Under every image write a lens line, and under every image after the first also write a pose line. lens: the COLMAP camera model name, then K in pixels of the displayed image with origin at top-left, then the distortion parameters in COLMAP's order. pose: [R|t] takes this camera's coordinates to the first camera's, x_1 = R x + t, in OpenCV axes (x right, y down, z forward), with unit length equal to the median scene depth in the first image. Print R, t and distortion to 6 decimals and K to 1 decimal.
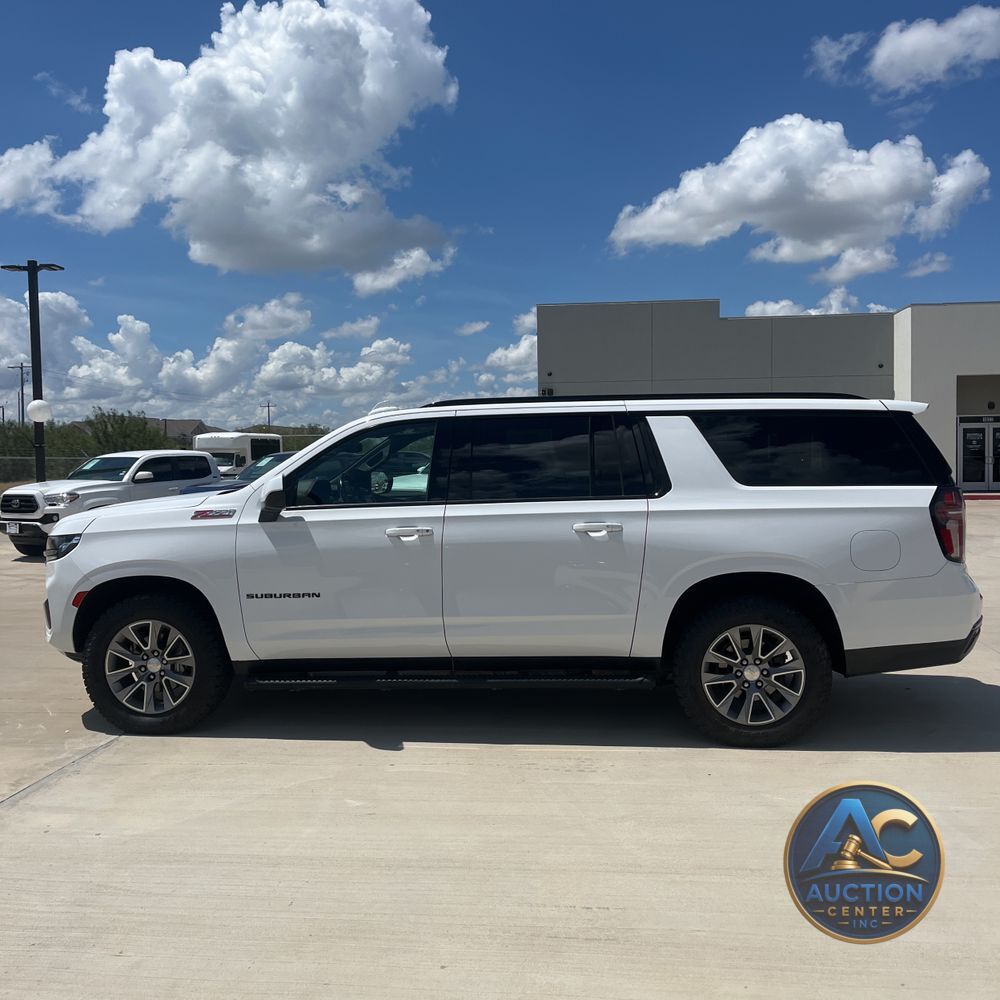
lens RADIAL K [[1034.7, 0, 519.8], [0, 1034.7, 496.3], [0, 0, 1]] dist [0.038456, -0.035410]
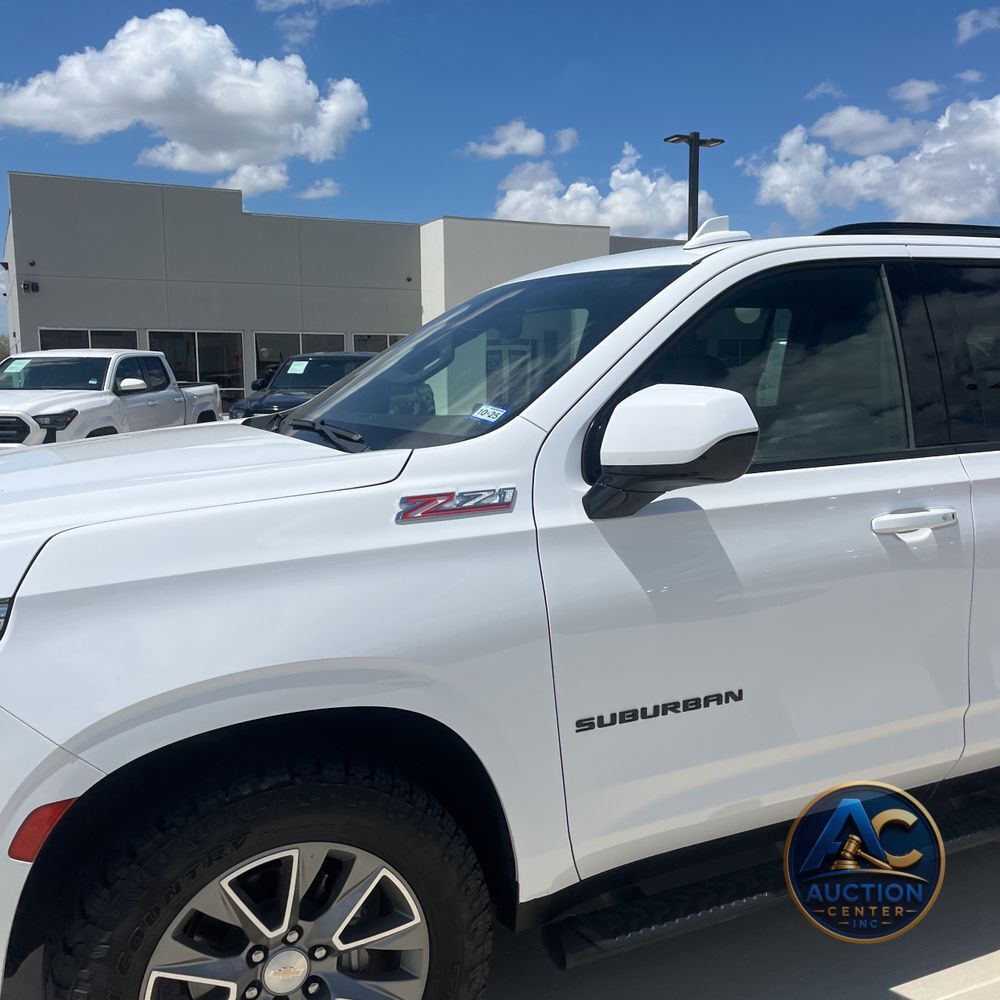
lens RADIAL K [[1020.1, 0, 475.6], [0, 1020.1, 496.1], [0, 0, 1]] dist [0.011495, -0.022800]
pose [[0.842029, -0.054532, 0.536668, -0.112879], [0.012646, 0.996599, 0.081425, -0.003035], [-0.539283, -0.061775, 0.839855, 0.171111]]
